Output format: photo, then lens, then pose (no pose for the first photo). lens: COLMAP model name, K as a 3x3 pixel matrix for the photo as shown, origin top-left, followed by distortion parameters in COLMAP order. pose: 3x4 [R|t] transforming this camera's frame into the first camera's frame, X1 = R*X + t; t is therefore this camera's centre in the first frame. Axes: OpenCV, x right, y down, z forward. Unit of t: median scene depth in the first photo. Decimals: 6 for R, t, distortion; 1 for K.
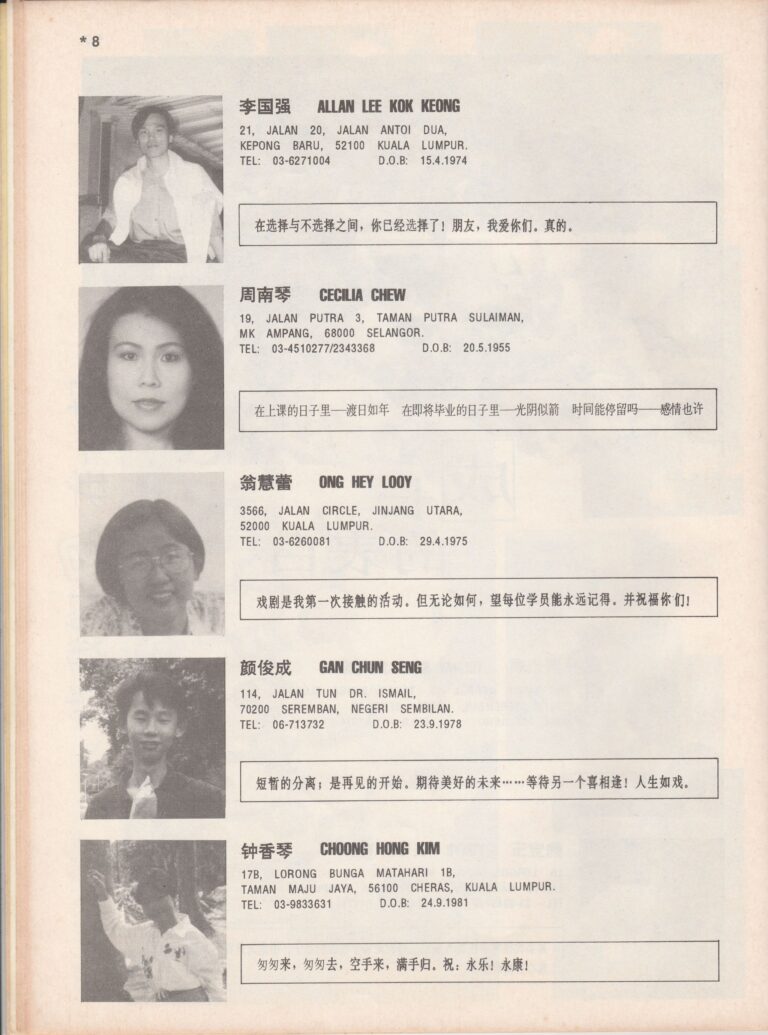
lens RADIAL K [[416.2, 0, 388.7], [0, 416.2, 513.7], [0, 0, 1]] dist [-0.000864, 0.000964]
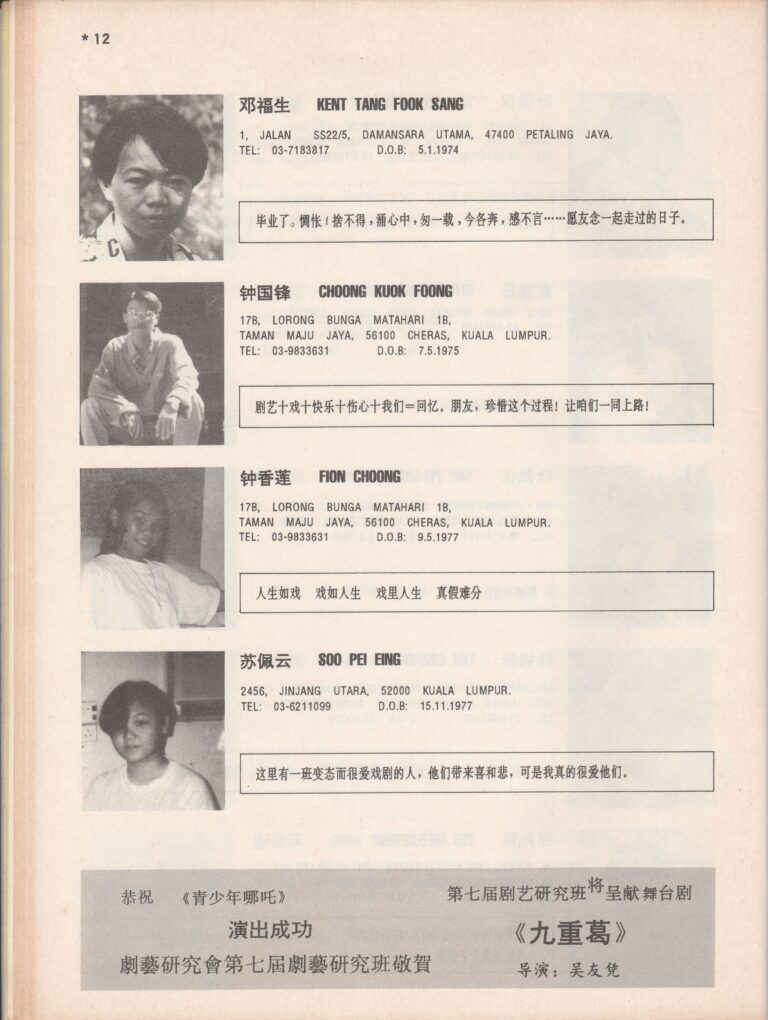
lens RADIAL K [[412.8, 0, 387.2], [0, 412.8, 514.0], [0, 0, 1]] dist [0.003247, -0.000364]
pose [[0.999989, 0.004632, 0.000895, 0.002949], [-0.004632, 0.999989, 0.000288, 0.895530], [-0.000893, -0.000292, 1.000000, -0.002321]]
